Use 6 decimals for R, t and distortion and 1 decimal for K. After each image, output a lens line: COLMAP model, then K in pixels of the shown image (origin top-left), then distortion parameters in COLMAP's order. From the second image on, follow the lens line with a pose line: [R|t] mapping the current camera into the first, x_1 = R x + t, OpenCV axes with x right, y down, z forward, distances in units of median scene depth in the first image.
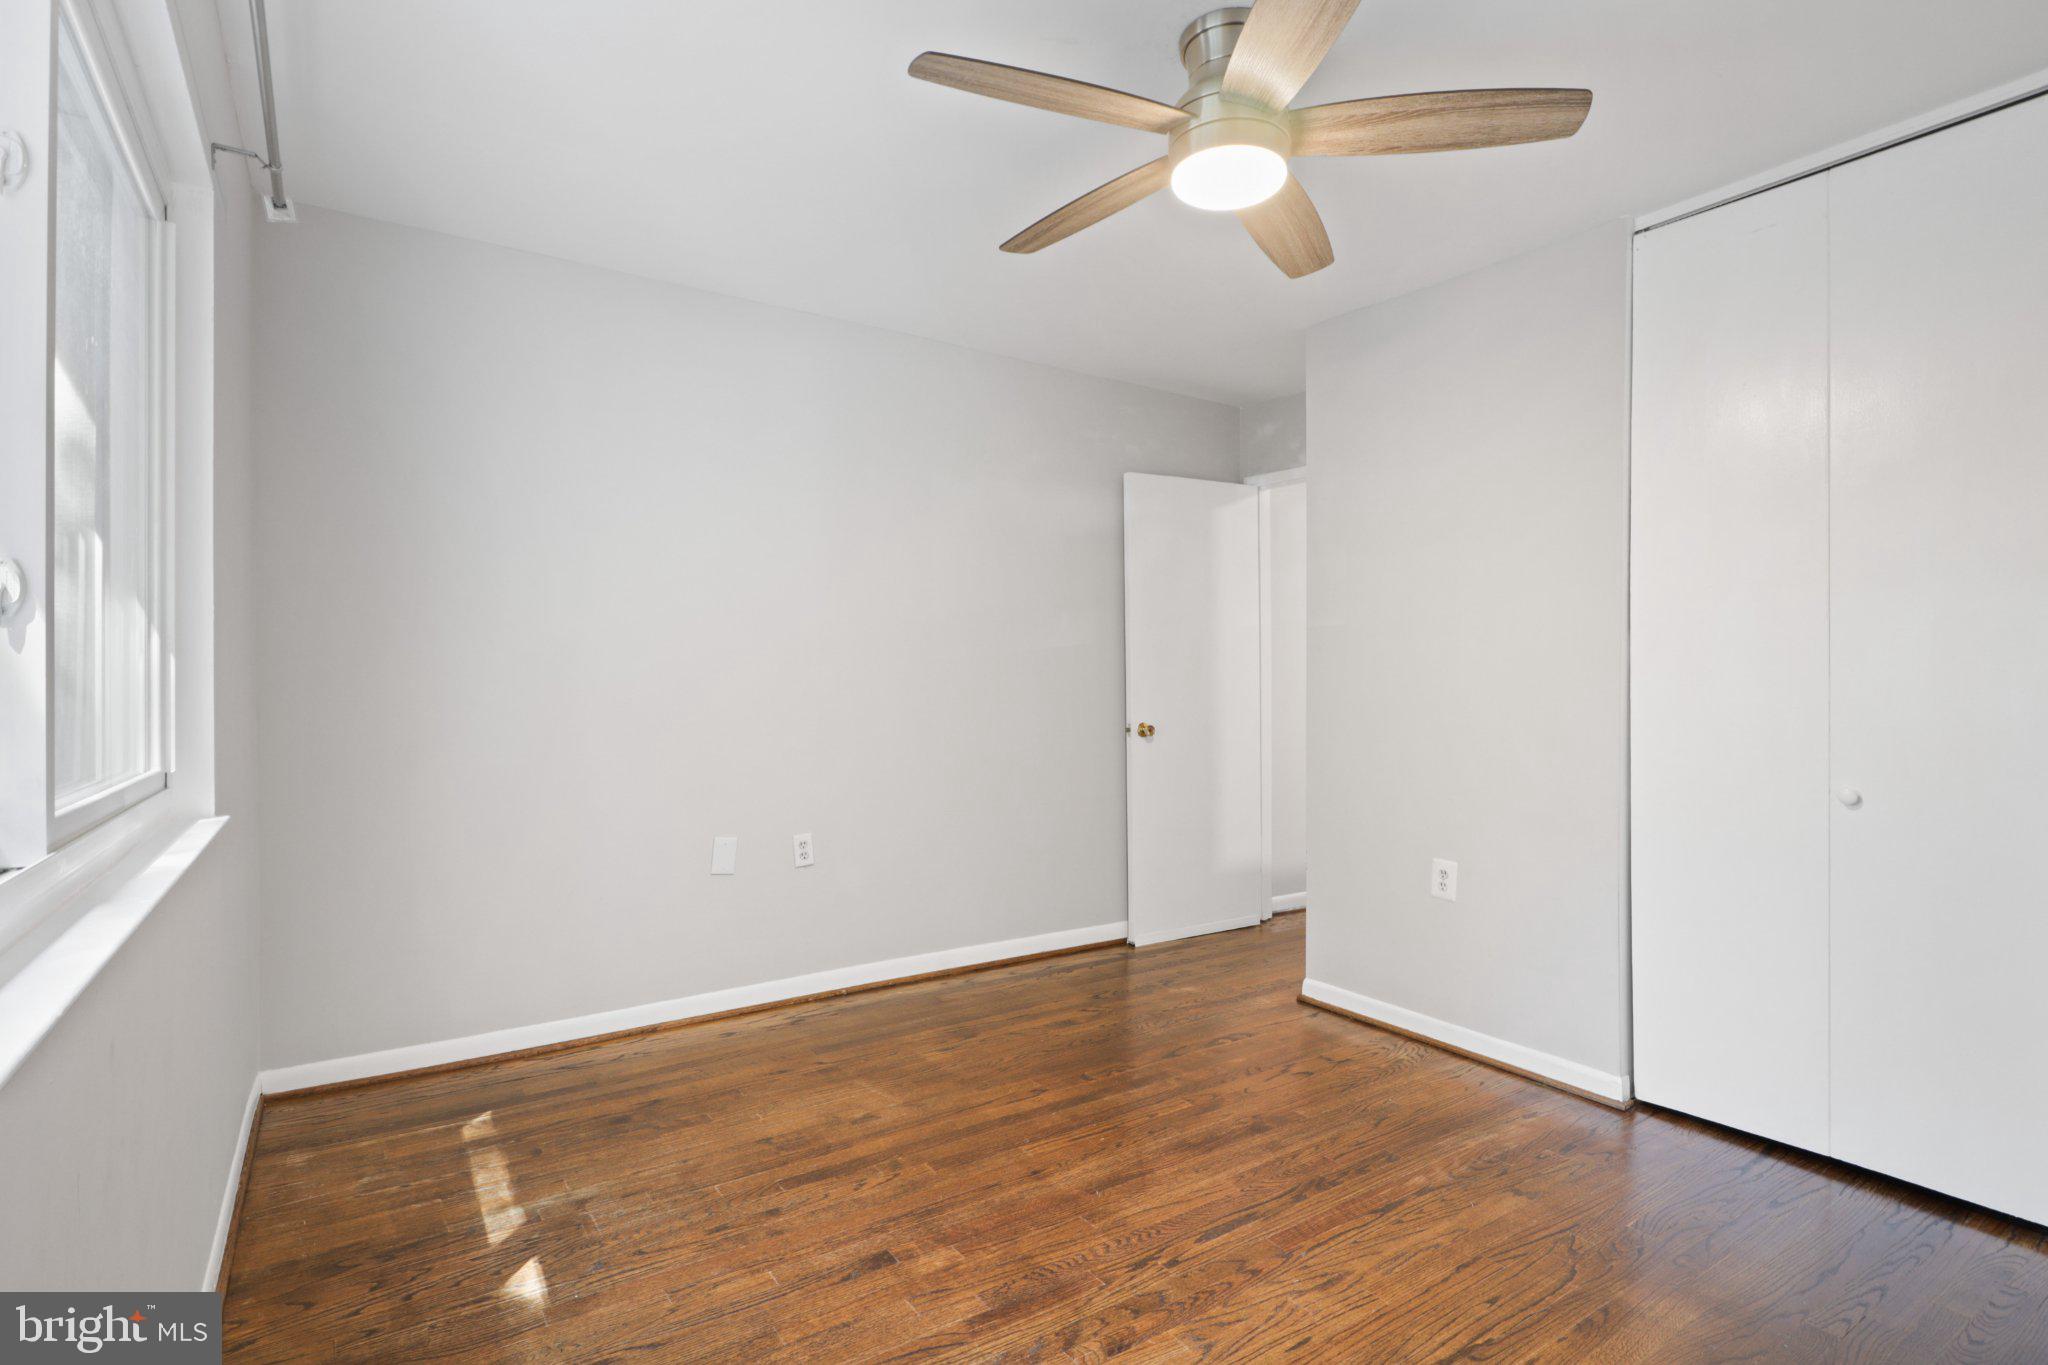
lens RADIAL K [[1035.5, 0, 1034.3], [0, 1035.5, 677.1], [0, 0, 1]] dist [0.004140, 0.000985]
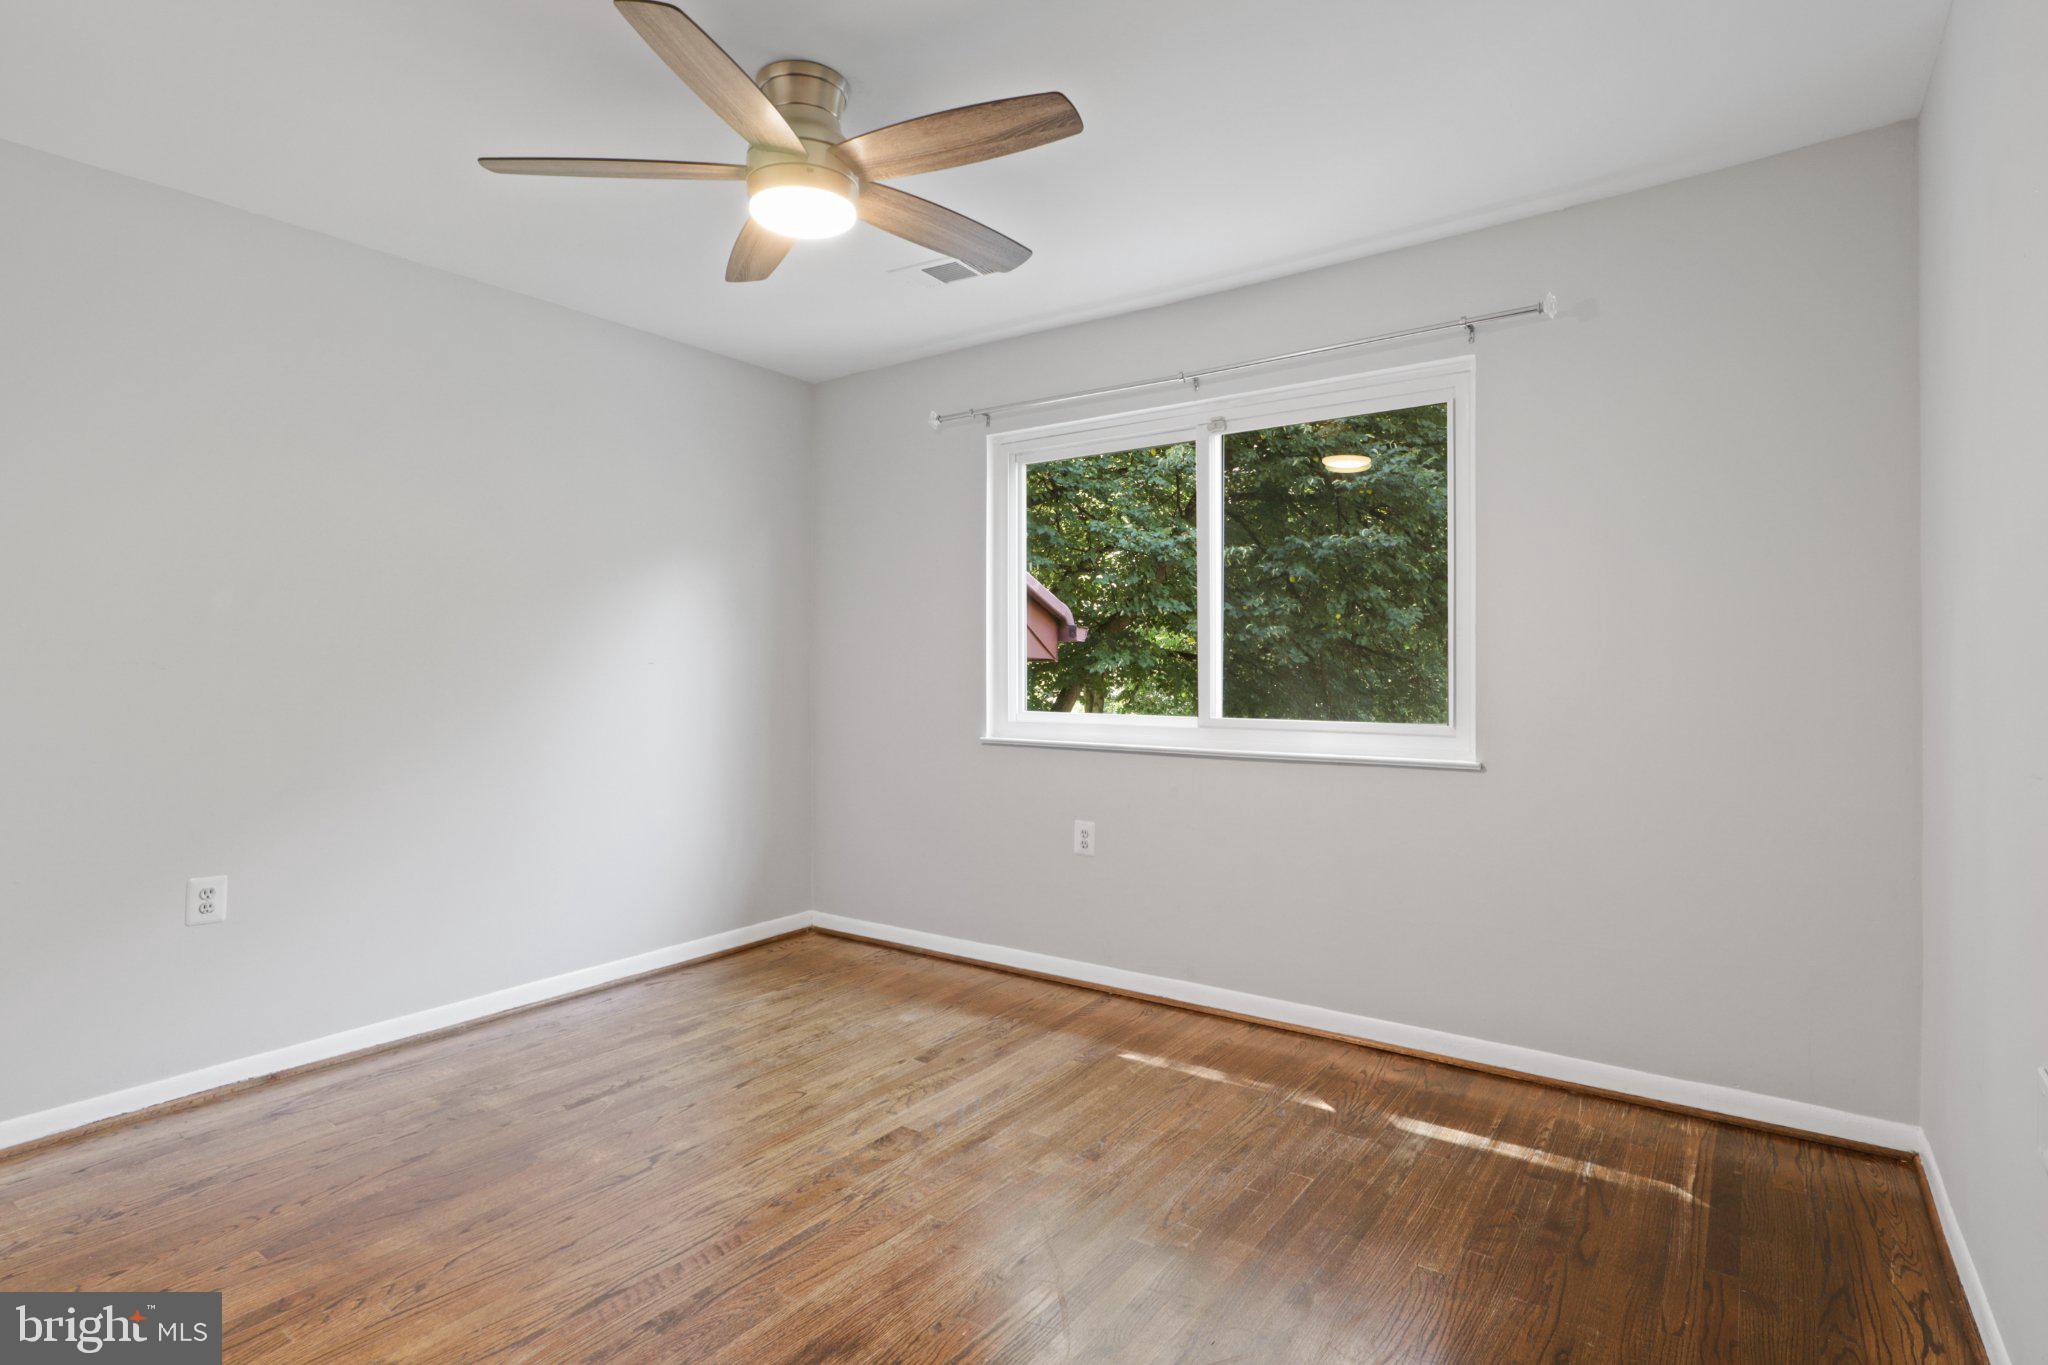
lens RADIAL K [[1035.5, 0, 1038.0], [0, 1035.5, 683.7], [0, 0, 1]] dist [0.004140, 0.000985]
pose [[-0.937998, 0.001736, -0.346636, 0.307753], [-0.000295, 0.999983, 0.005807, 0.006483], [0.346641, 0.005549, -0.937982, 1.975202]]
